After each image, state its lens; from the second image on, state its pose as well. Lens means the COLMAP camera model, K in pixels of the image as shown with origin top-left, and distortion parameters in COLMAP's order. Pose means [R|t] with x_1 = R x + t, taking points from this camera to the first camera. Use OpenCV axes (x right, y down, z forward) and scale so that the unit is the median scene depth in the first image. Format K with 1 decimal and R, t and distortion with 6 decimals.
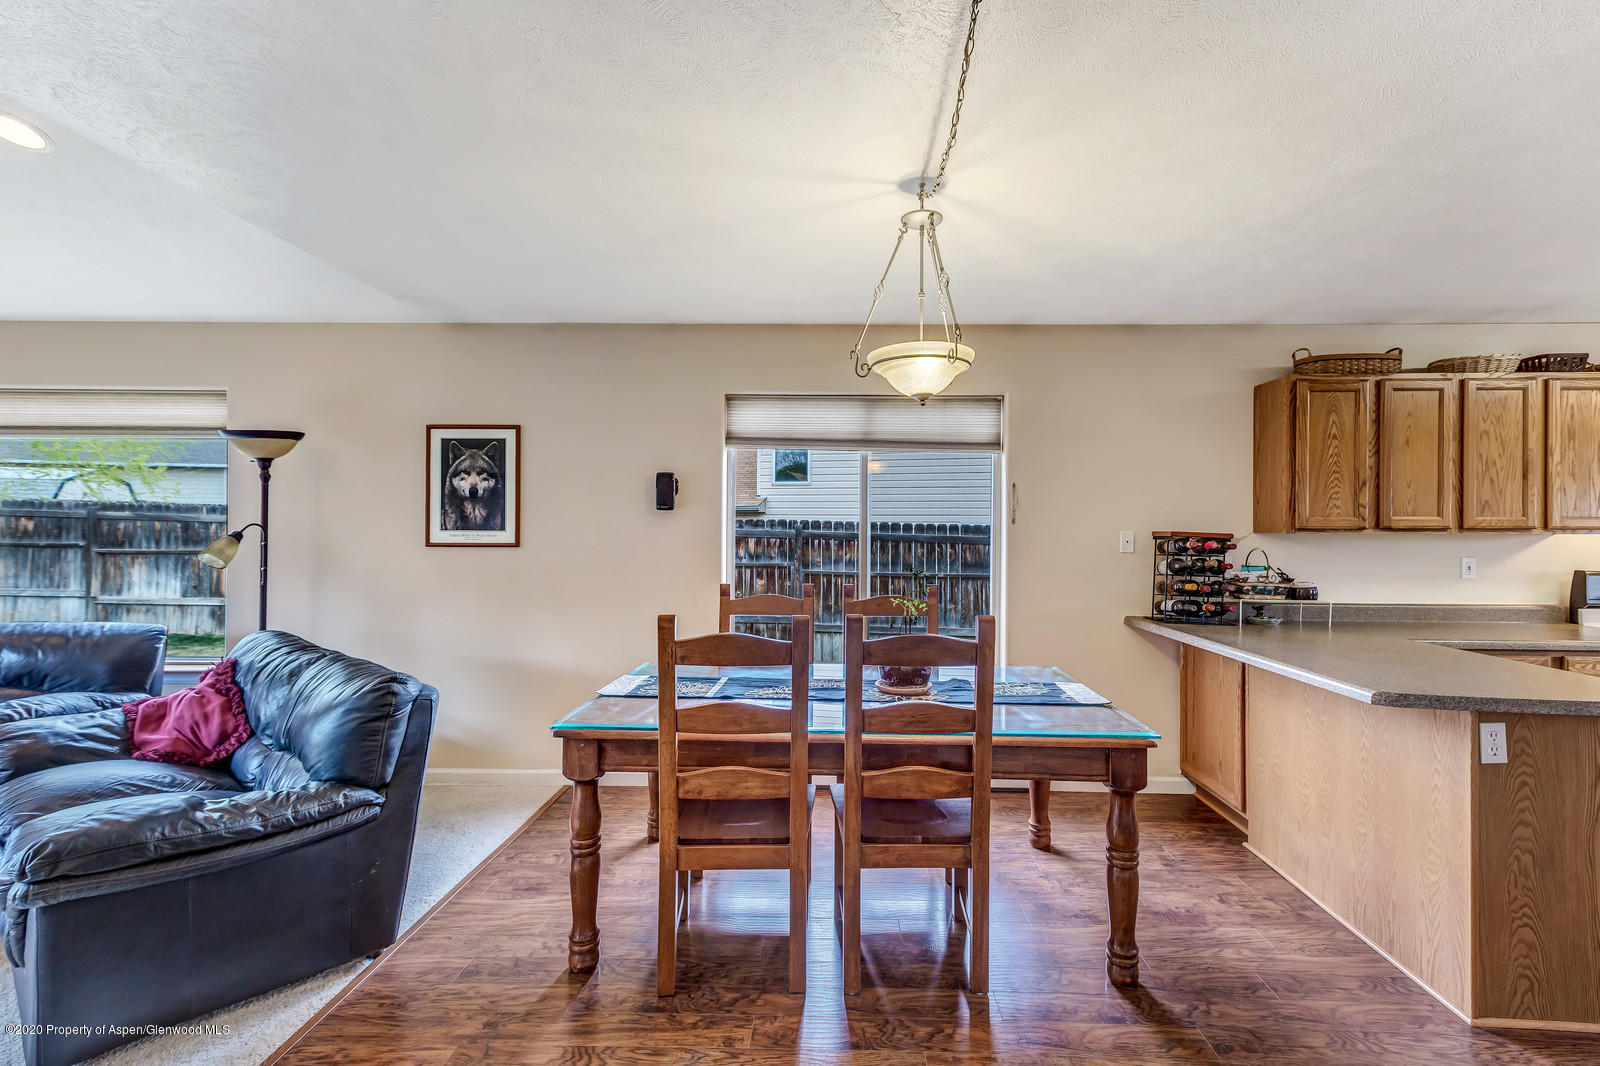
lens RADIAL K [[707.8, 0, 836.5], [0, 707.8, 524.6], [0, 0, 1]] dist [0.015446, 0.000112]
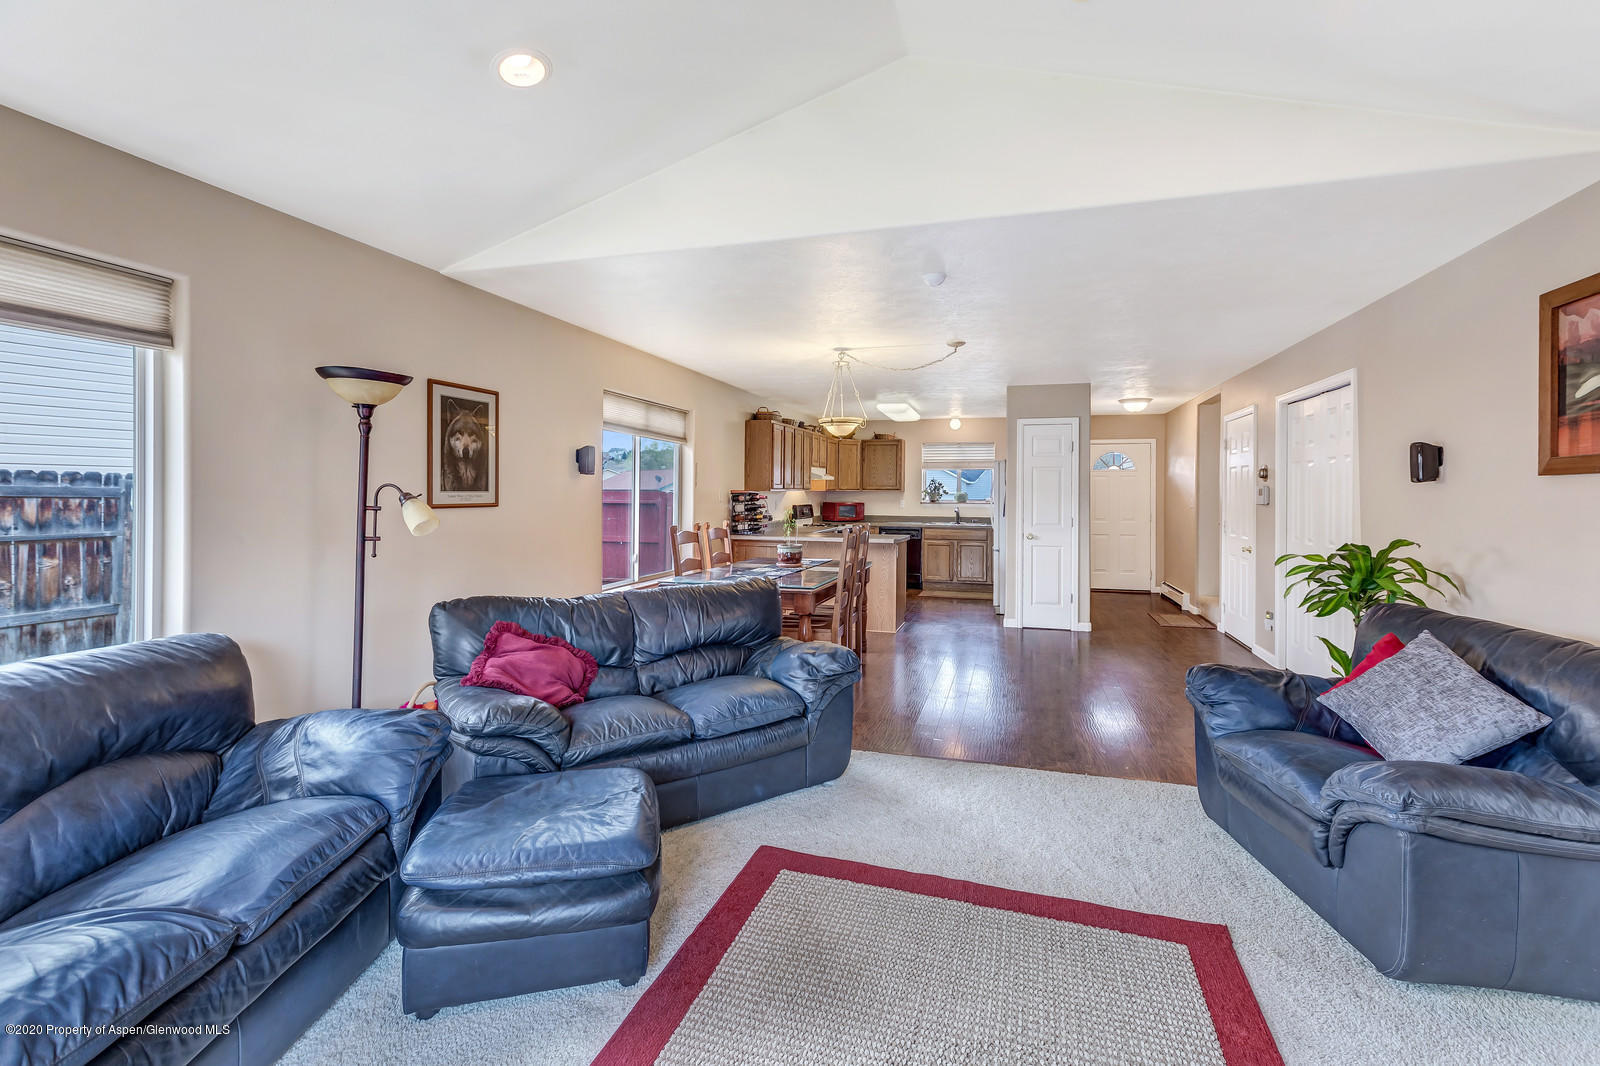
lens RADIAL K [[707.8, 0, 782.3], [0, 707.8, 483.5], [0, 0, 1]] dist [0.015446, 0.000112]
pose [[0.298678, 0.006079, 0.954335, -1.436270], [-0.012689, 0.999917, -0.002398, -0.006458], [-0.954270, -0.011394, 0.298730, 0.299121]]
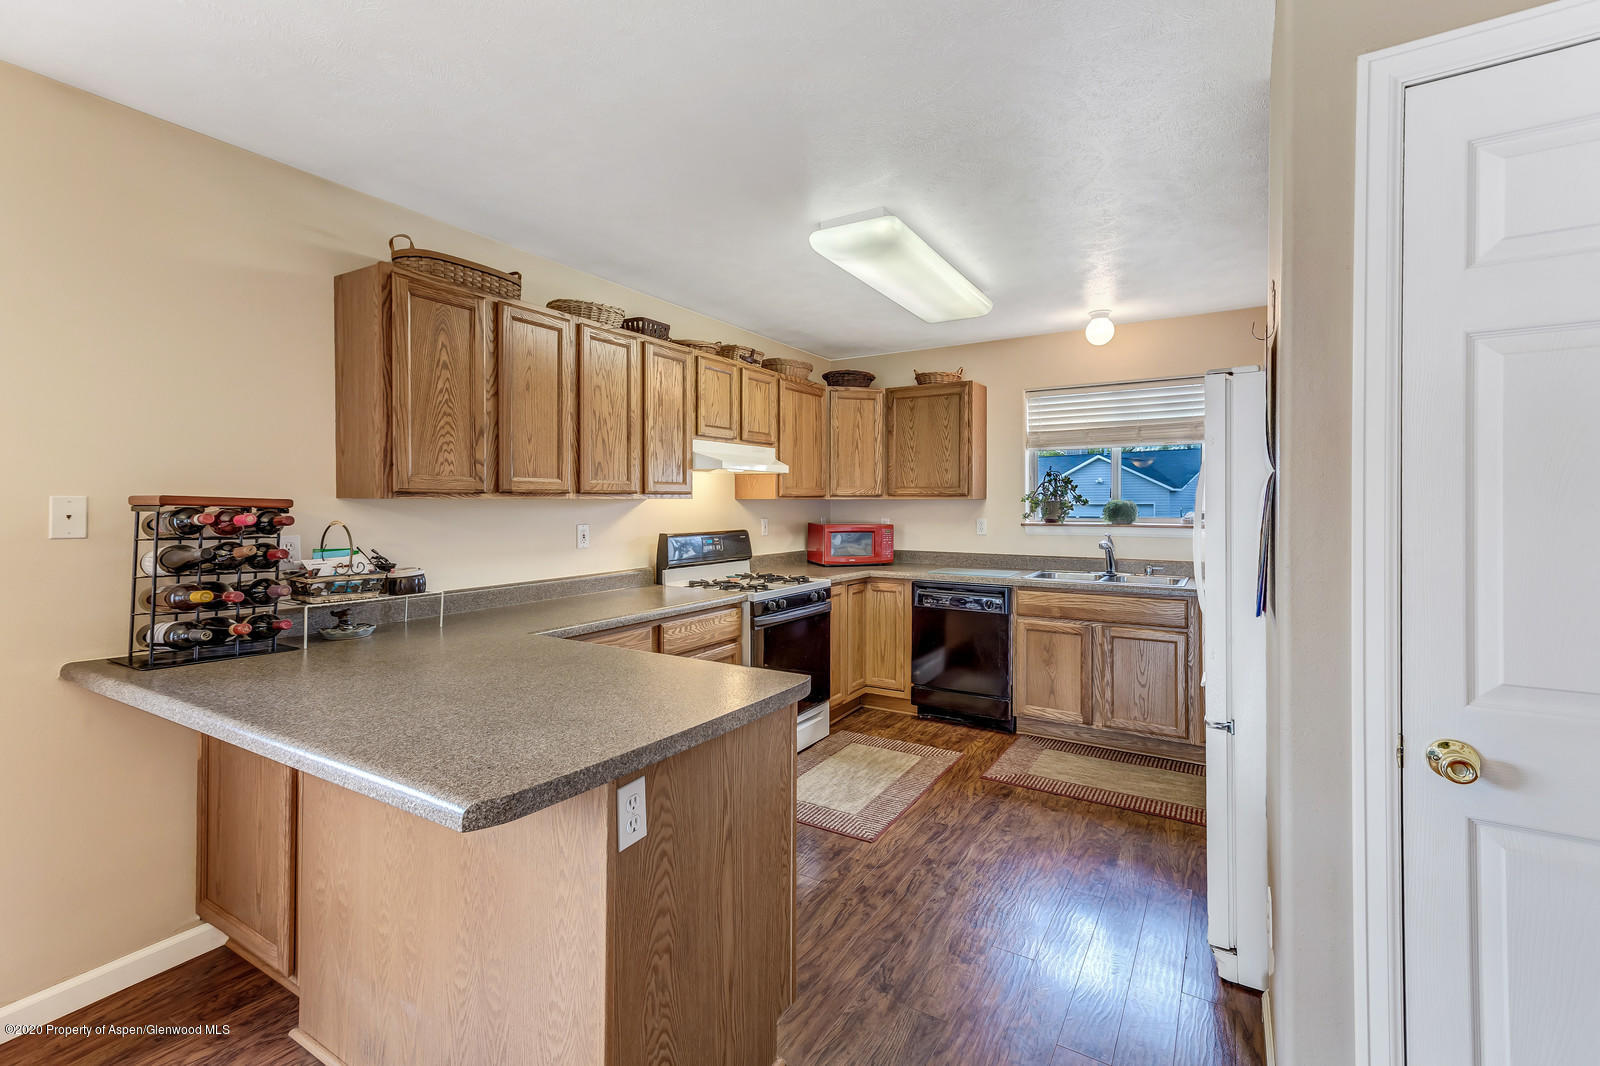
lens RADIAL K [[707.8, 0, 793.1], [0, 707.8, 505.7], [0, 0, 1]] dist [0.015446, 0.000112]
pose [[0.517268, -0.010061, 0.855764, 0.258480], [-0.001065, 0.999923, 0.012400, 0.010187], [-0.855823, -0.007325, 0.517217, 0.318213]]
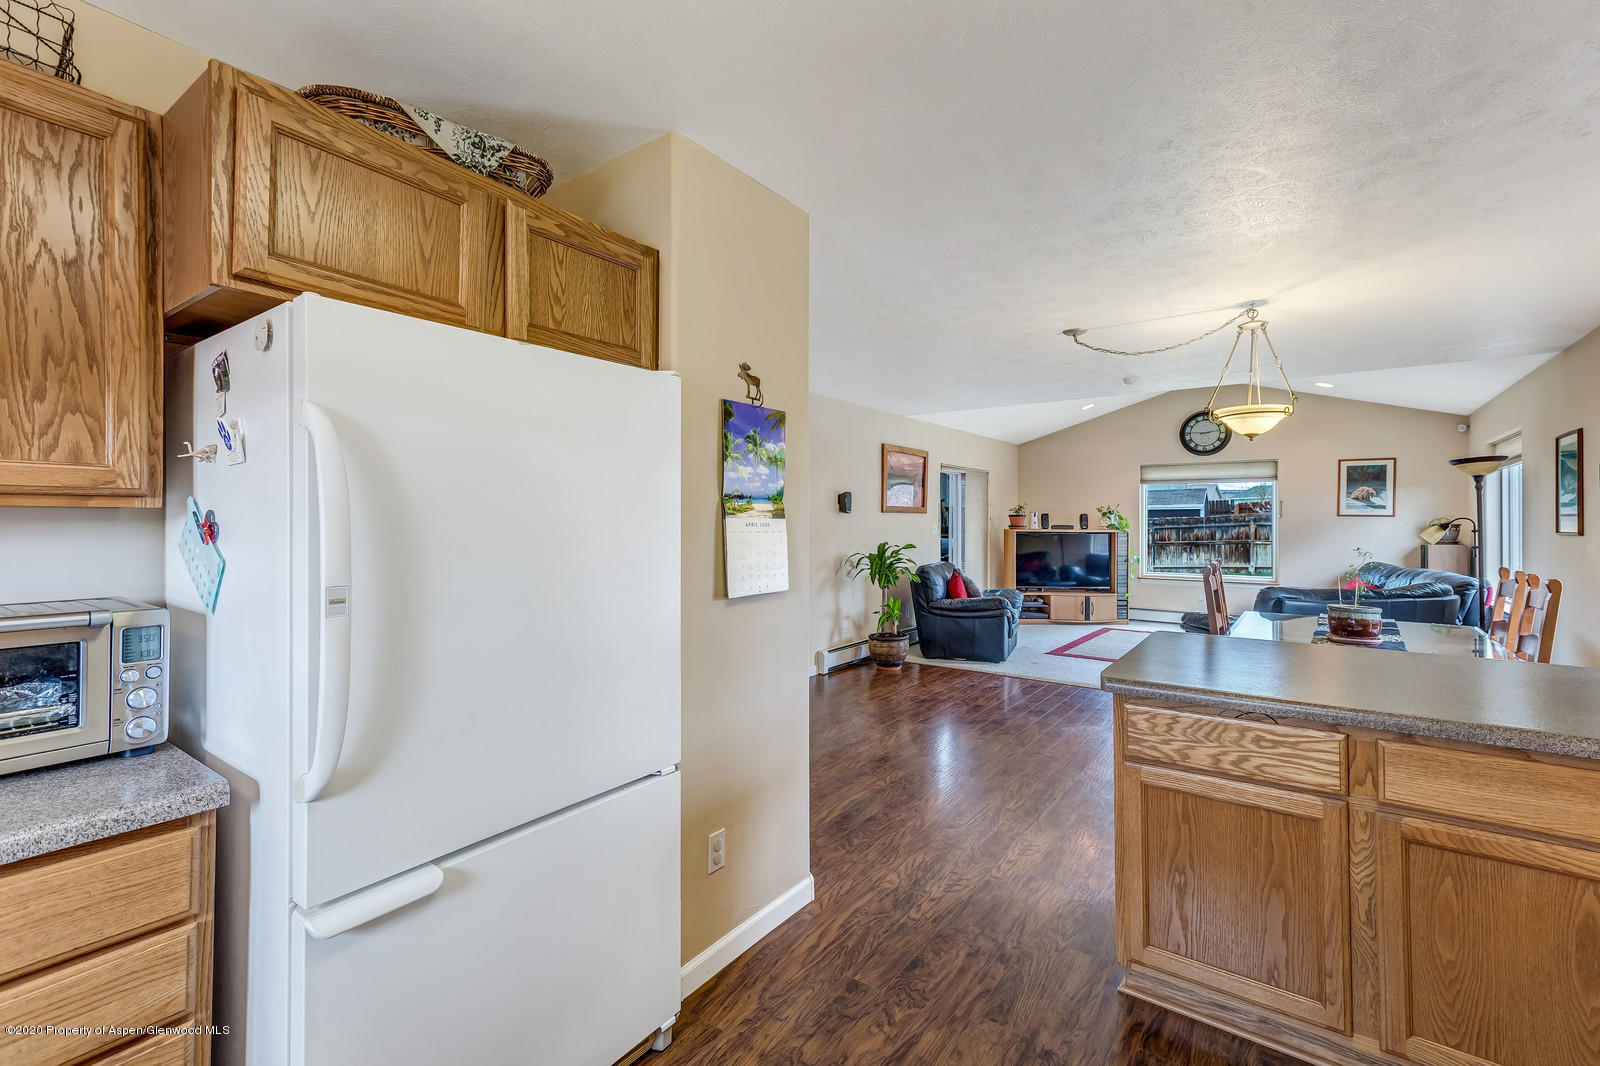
lens RADIAL K [[707.8, 0, 787.6], [0, 707.8, 520.3], [0, 0, 1]] dist [0.015446, 0.000112]
pose [[-0.584801, -0.008746, -0.811129, 1.320198], [0.000861, 0.999935, -0.011403, 0.019994], [0.811176, -0.007367, -0.584755, 0.697213]]
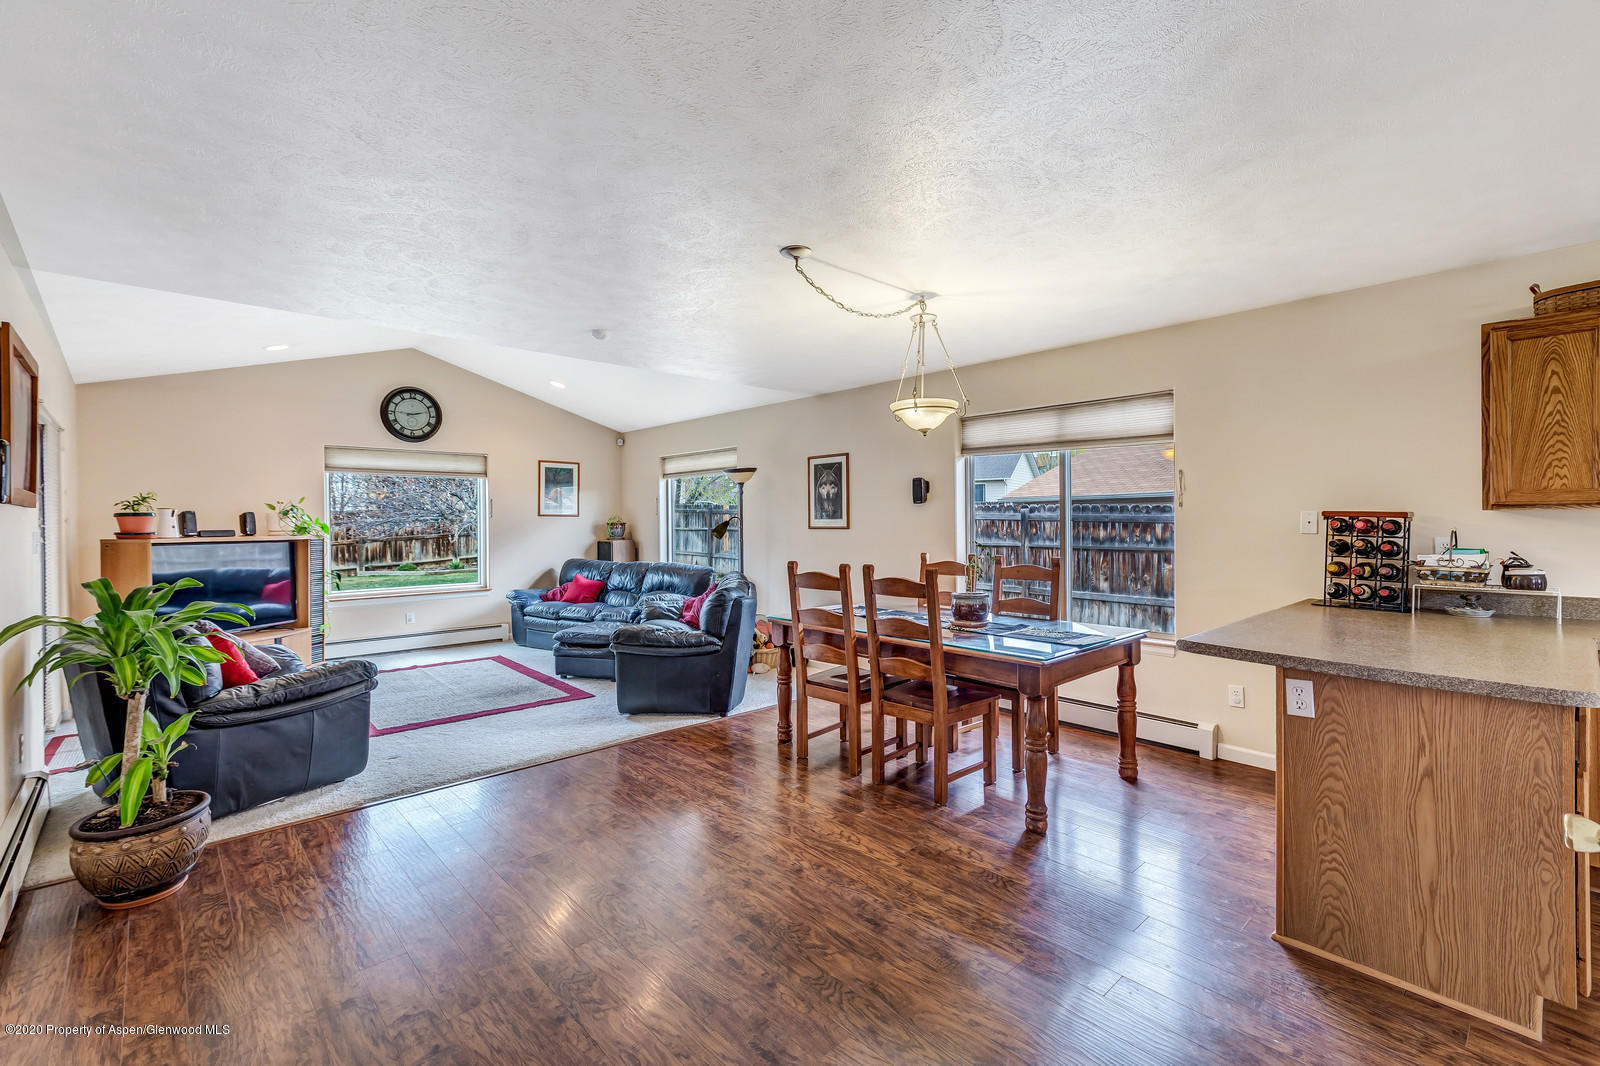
lens RADIAL K [[707.8, 0, 812.0], [0, 707.8, 521.6], [0, 0, 1]] dist [0.015446, 0.000112]
pose [[0.693909, -0.009795, -0.719996, 0.695535], [0.018753, 0.999814, 0.004472, 0.006679], [0.719818, -0.016605, 0.693964, -0.180118]]
